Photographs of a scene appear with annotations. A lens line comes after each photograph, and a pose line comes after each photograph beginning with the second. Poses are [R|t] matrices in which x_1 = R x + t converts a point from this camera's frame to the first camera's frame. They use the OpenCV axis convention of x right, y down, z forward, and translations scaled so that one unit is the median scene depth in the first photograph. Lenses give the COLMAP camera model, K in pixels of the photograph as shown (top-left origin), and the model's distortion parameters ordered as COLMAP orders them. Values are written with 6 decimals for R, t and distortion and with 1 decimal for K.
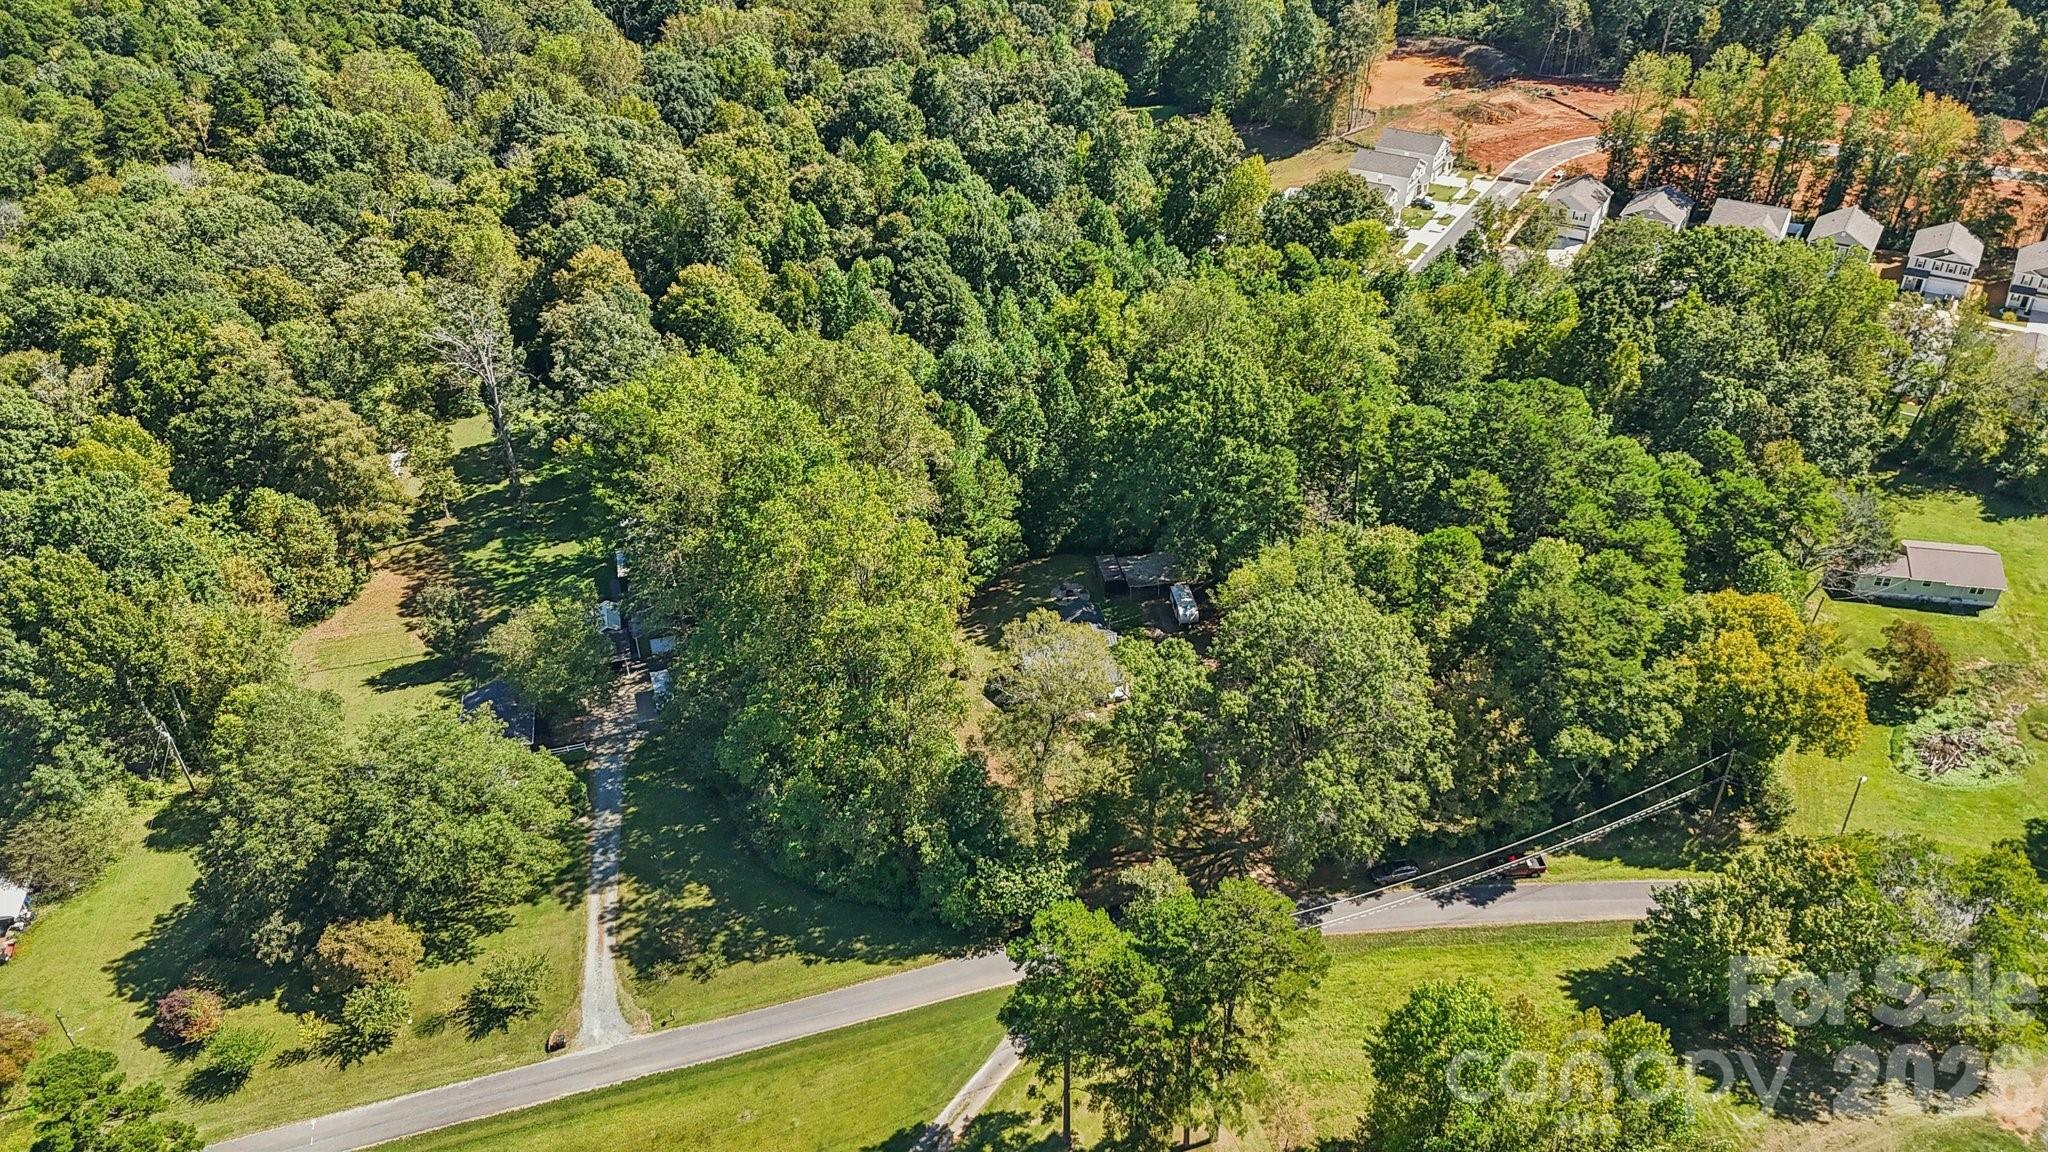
lens RADIAL K [[1351.7, 0, 1024.0], [0, 1351.7, 576.0], [0, 0, 1]] dist [0.058810, -0.125915]
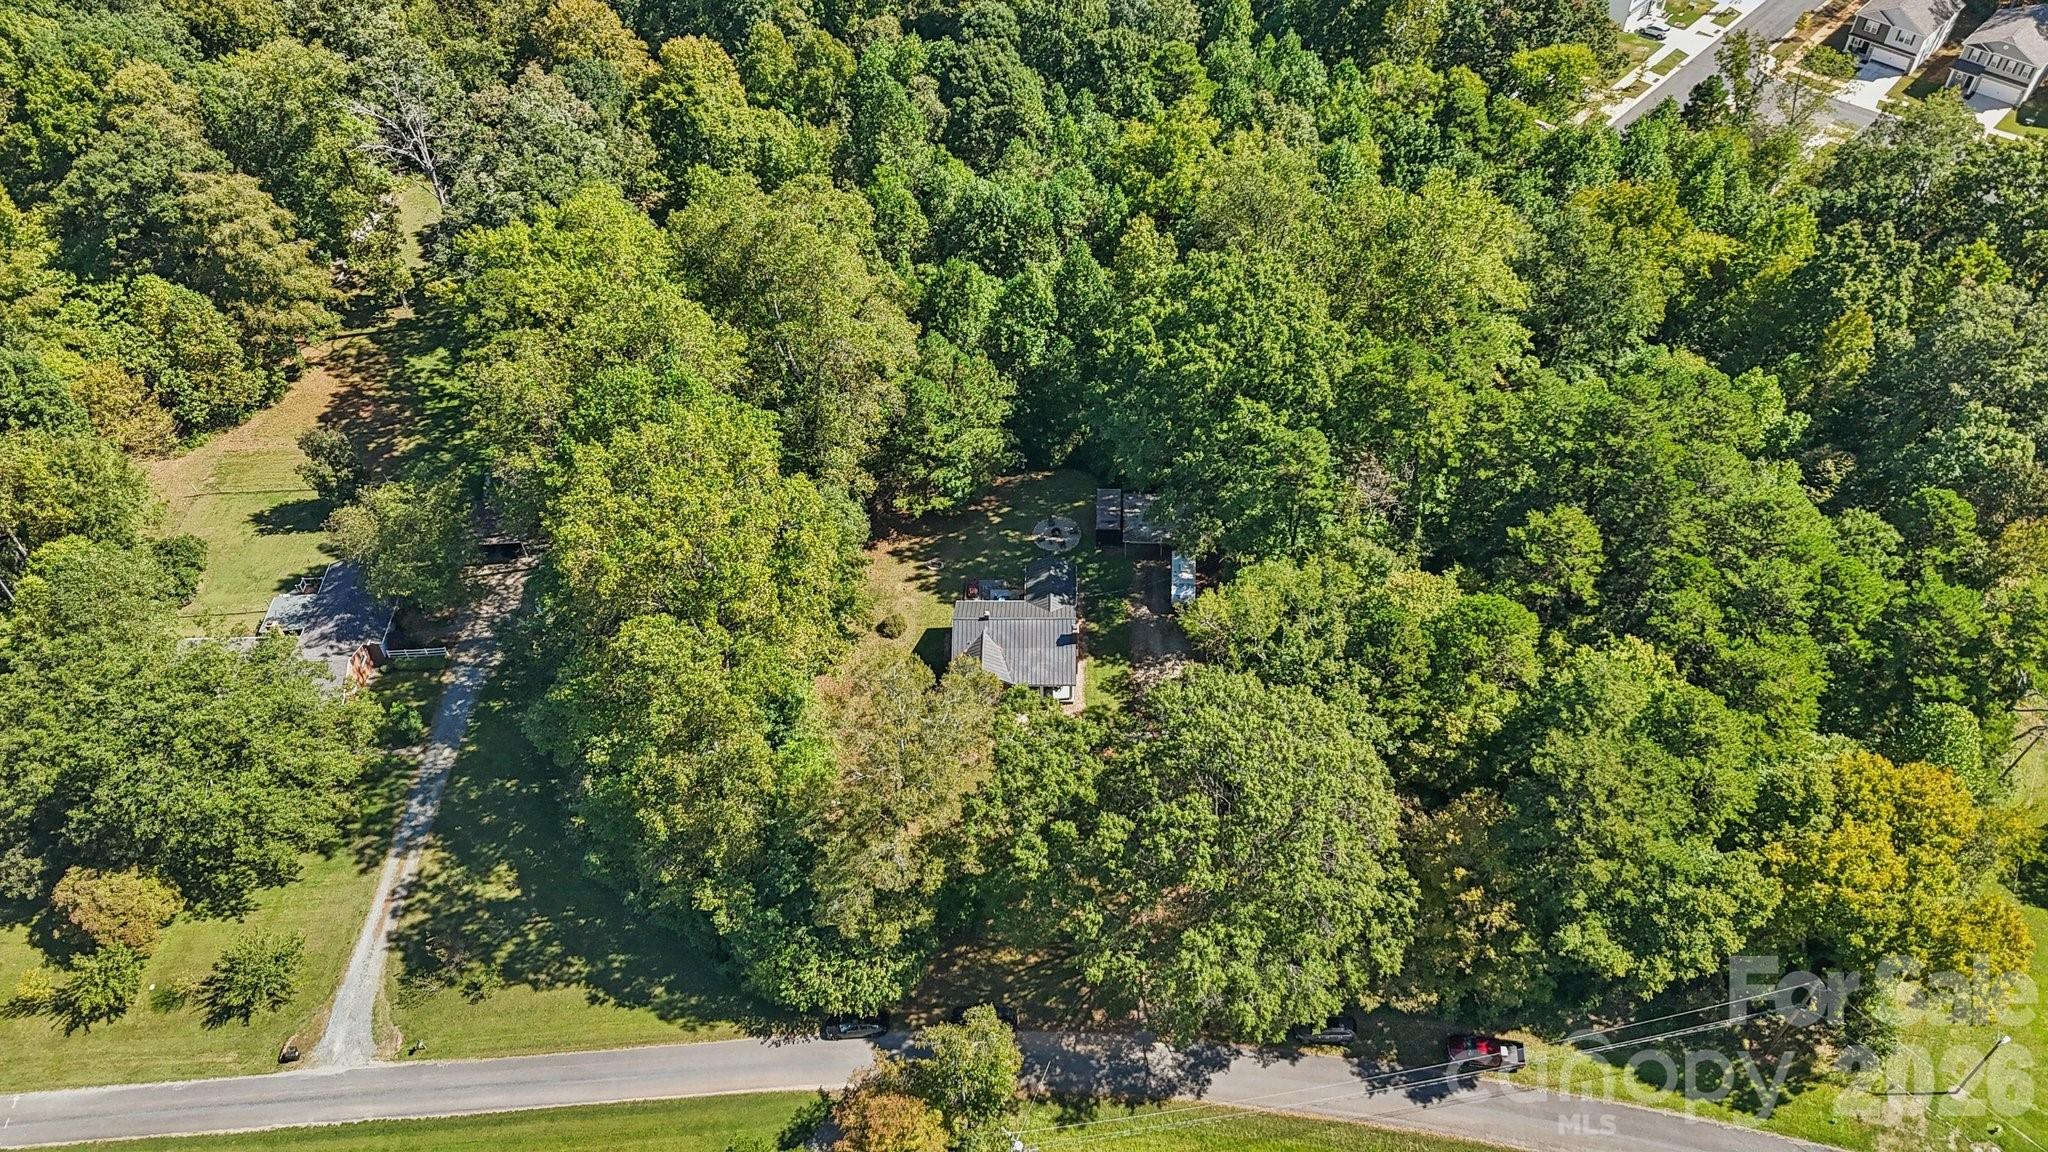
lens RADIAL K [[1407.5, 0, 1024.0], [0, 1407.5, 576.0], [0, 0, 1]] dist [0.009515, 0.000347]
pose [[0.979995, 0.150012, -0.130789, 0.148100], [-0.119872, 0.969496, 0.213793, -0.159018], [0.158871, -0.193838, 0.968084, 0.212445]]
